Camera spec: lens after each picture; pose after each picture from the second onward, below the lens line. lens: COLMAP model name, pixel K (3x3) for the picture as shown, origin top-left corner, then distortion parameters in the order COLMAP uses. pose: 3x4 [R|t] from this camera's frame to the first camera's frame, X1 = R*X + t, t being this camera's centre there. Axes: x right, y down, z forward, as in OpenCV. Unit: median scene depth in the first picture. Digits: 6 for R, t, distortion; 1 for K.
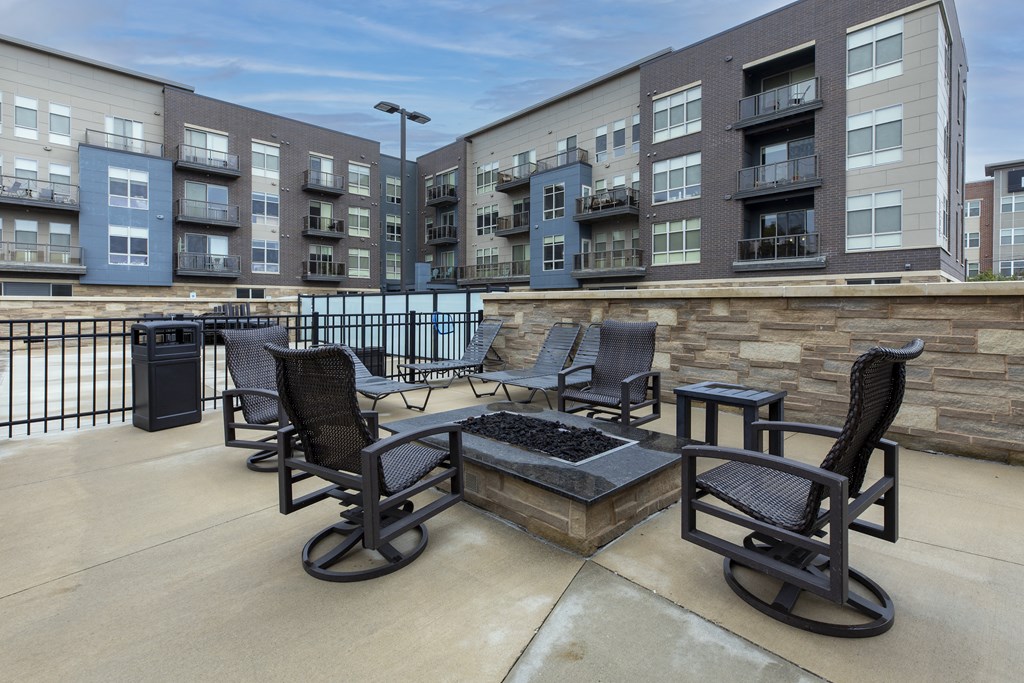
lens RADIAL K [[478.5, 0, 515.2], [0, 478.5, 308.6], [0, 0, 1]] dist [0.002367, 0.002159]
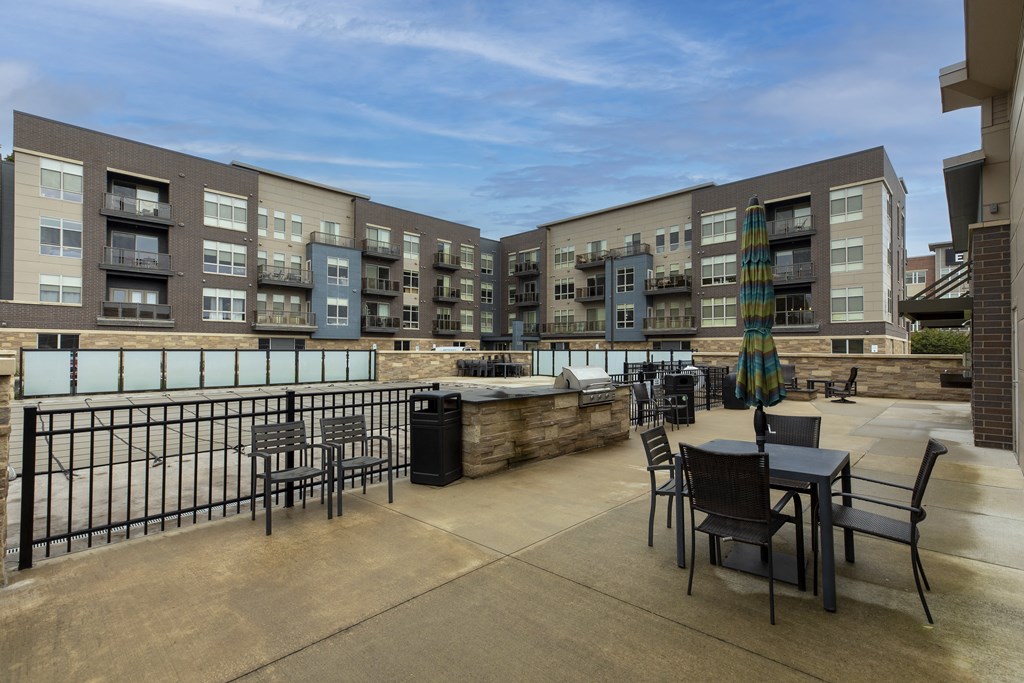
lens RADIAL K [[478.5, 0, 510.5], [0, 478.5, 343.3], [0, 0, 1]] dist [0.002367, 0.002159]
pose [[0.999414, 0.002000, 0.034171, -0.326320], [-0.001351, 0.999819, -0.018996, -0.009344], [-0.034203, 0.018939, 0.999235, -0.423738]]
